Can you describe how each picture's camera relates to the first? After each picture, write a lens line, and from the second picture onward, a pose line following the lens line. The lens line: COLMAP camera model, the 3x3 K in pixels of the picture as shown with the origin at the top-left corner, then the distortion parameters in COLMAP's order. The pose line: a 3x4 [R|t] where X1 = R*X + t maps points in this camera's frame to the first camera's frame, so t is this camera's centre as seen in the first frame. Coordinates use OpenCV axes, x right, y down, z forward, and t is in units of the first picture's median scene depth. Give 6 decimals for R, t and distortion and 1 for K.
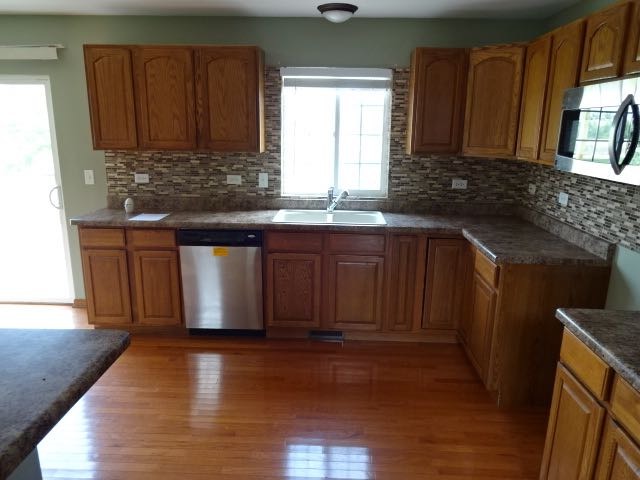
lens RADIAL K [[473.8, 0, 325.2], [0, 473.8, 239.8], [0, 0, 1]] dist [-0.027452, 0.012483]
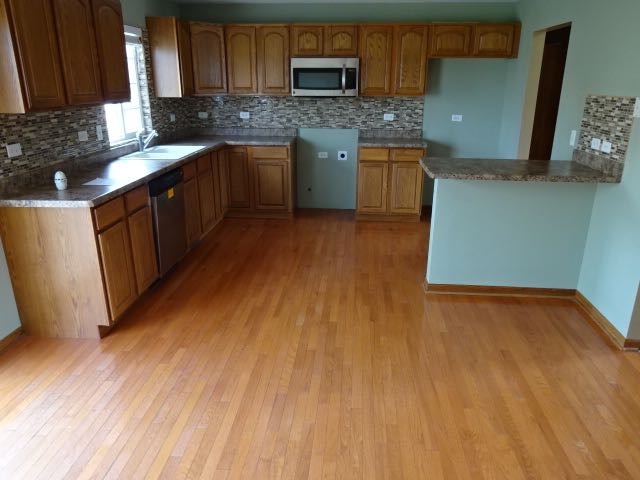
lens RADIAL K [[473.8, 0, 317.3], [0, 473.8, 244.0], [0, 0, 1]] dist [-0.027452, 0.012483]
pose [[0.060113, -0.341989, 0.937779, -1.116538], [0.230869, 0.918768, 0.320257, -0.122003], [-0.971126, 0.197252, 0.134185, 0.465330]]
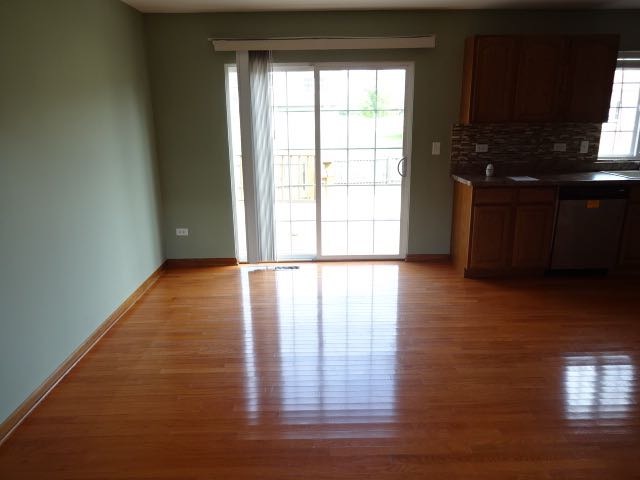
lens RADIAL K [[473.8, 0, 318.3], [0, 473.8, 241.1], [0, 0, 1]] dist [-0.027452, 0.012483]
pose [[0.999222, -0.035412, 0.017389, -0.833795], [0.034712, 0.998635, 0.039020, 0.042455], [-0.018747, -0.038386, 0.999087, -0.186514]]
